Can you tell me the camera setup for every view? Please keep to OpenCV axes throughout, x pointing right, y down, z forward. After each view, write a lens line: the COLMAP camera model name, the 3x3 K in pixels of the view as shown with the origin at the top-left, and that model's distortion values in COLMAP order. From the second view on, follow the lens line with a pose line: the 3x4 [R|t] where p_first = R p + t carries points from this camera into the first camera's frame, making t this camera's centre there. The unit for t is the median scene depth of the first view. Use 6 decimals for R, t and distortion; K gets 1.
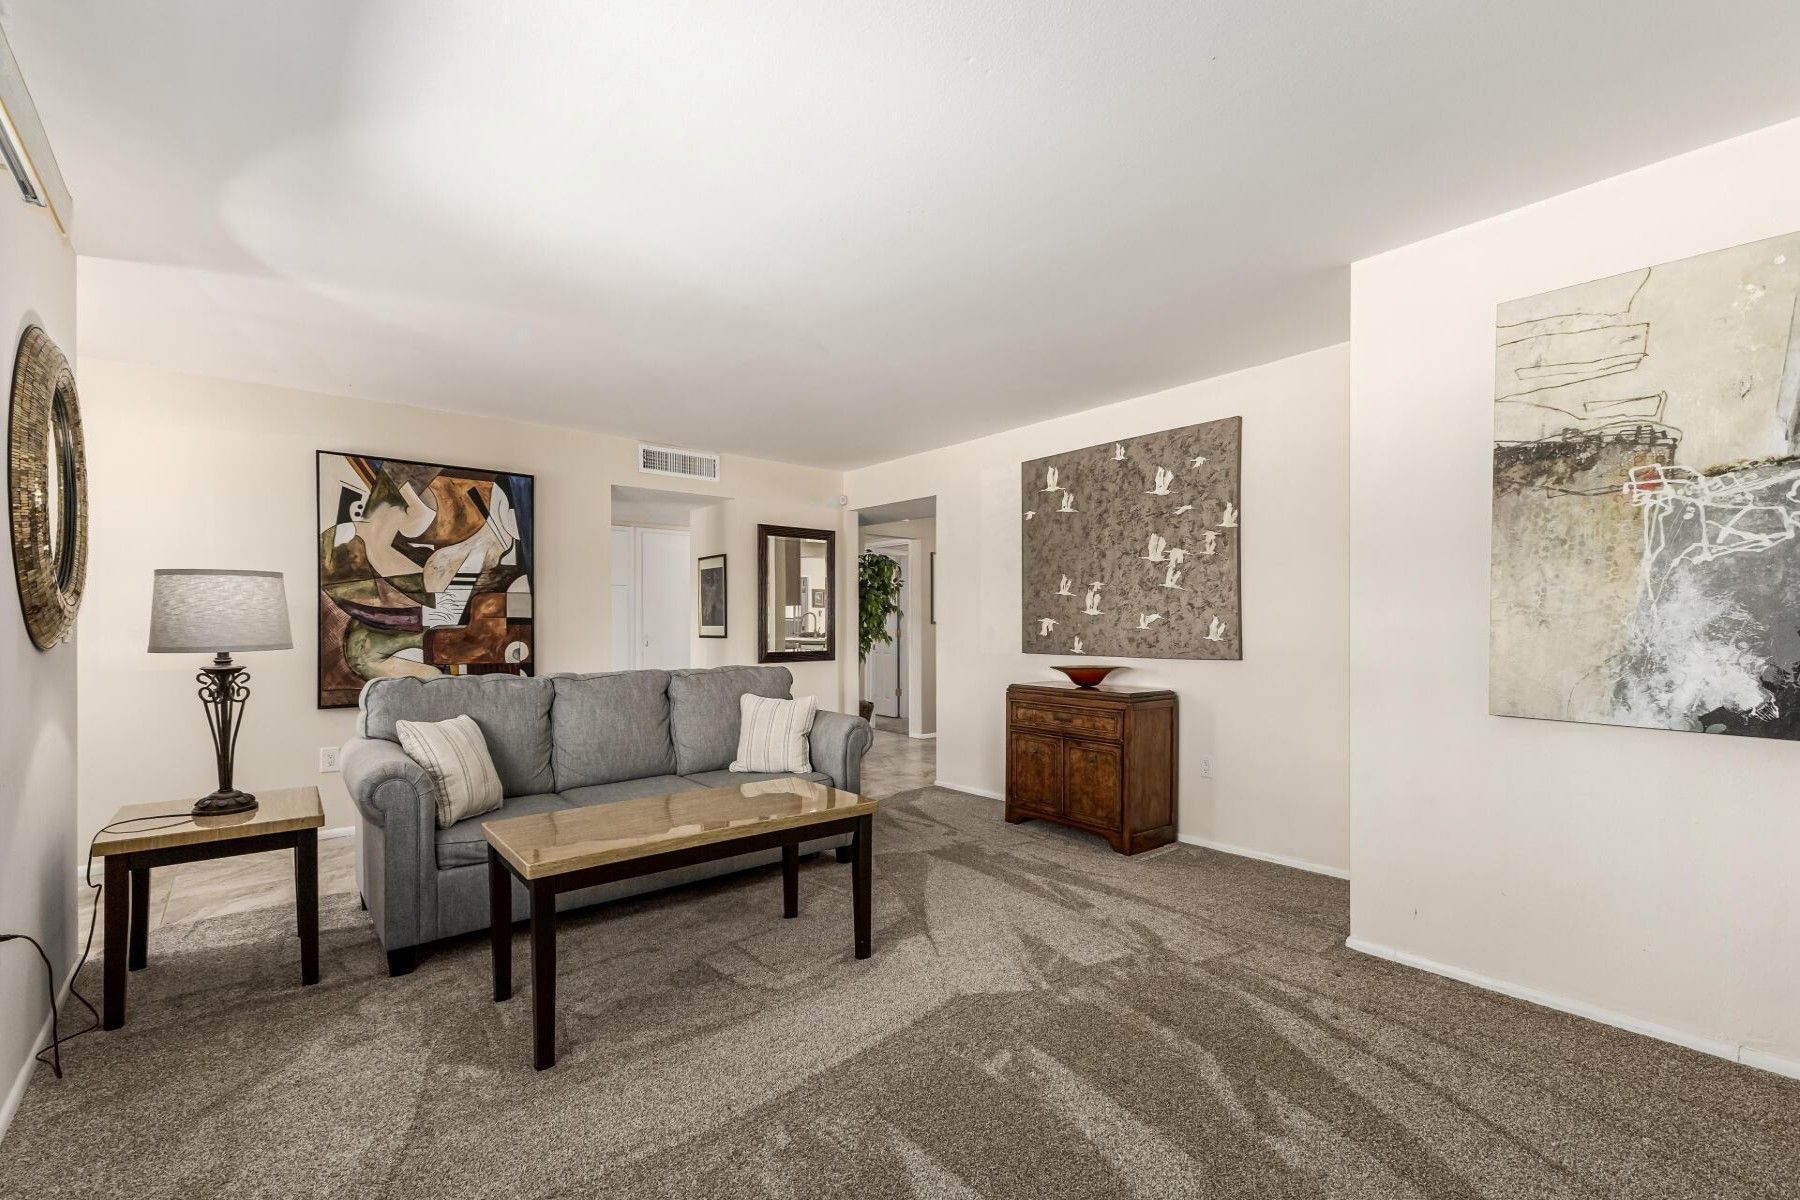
lens RADIAL K [[788.8, 0, 906.6], [0, 788.8, 633.9], [0, 0, 1]] dist [0.012560, -0.000757]
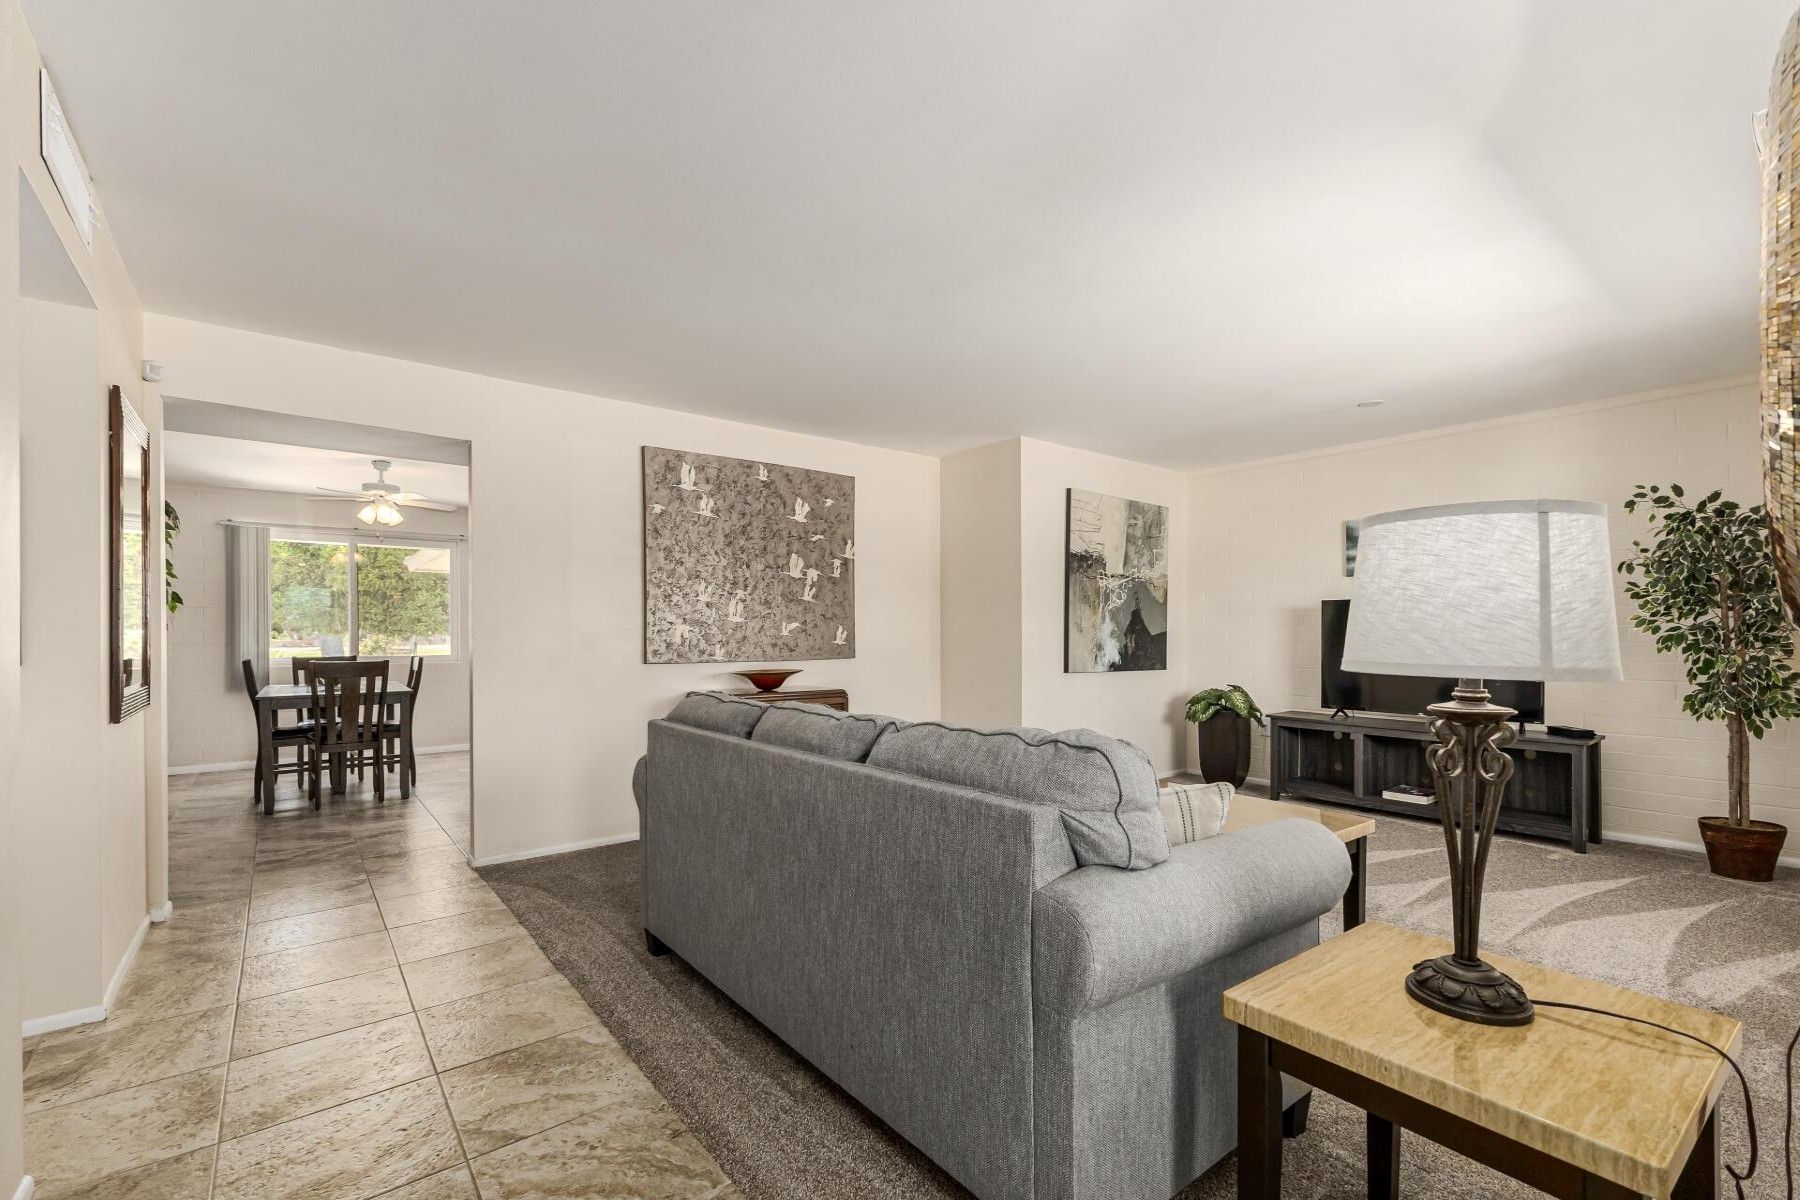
lens RADIAL K [[788.8, 0, 906.6], [0, 788.8, 633.9], [0, 0, 1]] dist [0.012560, -0.000757]
pose [[0.025915, -0.001680, 0.999663, -0.852012], [0.011417, 0.999934, 0.001384, -0.008334], [-0.999599, 0.011377, 0.025933, 0.814464]]
